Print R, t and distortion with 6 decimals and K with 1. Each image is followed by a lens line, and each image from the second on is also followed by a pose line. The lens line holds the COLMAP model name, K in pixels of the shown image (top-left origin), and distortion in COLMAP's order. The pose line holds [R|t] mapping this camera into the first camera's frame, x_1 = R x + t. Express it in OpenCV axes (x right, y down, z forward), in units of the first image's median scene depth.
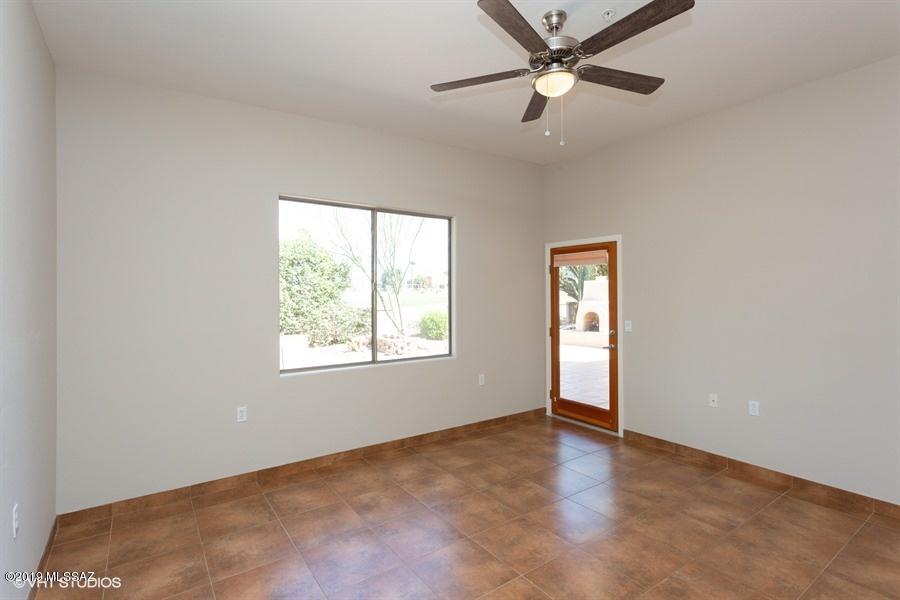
lens RADIAL K [[431.6, 0, 442.8], [0, 431.6, 299.8], [0, 0, 1]] dist [-0.000879, 0.002178]
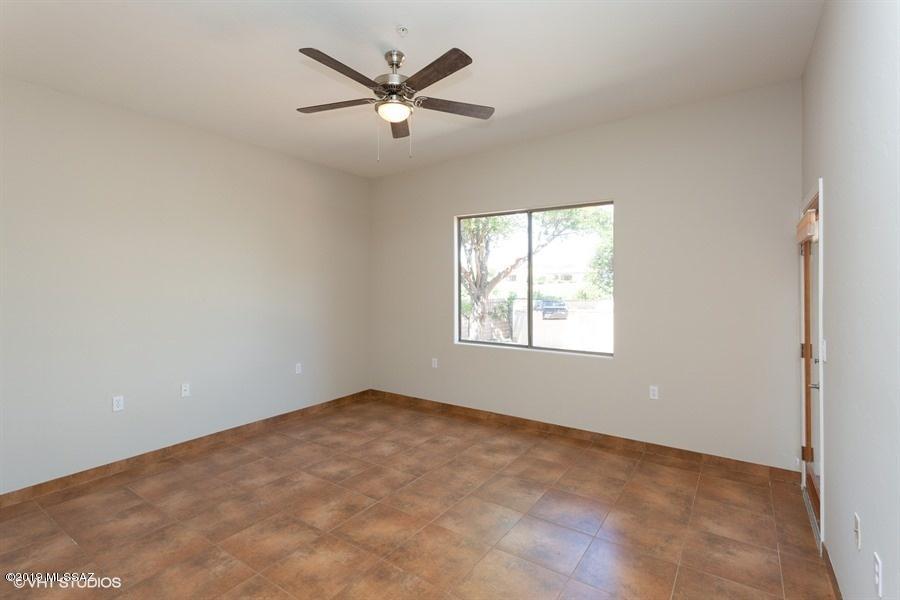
lens RADIAL K [[431.6, 0, 448.9], [0, 431.6, 293.6], [0, 0, 1]] dist [-0.000879, 0.002178]
pose [[0.352092, 0.026507, -0.935590, 0.925525], [-0.013342, 0.999639, 0.023301, -0.019971], [0.935870, 0.004279, 0.352319, 0.458830]]
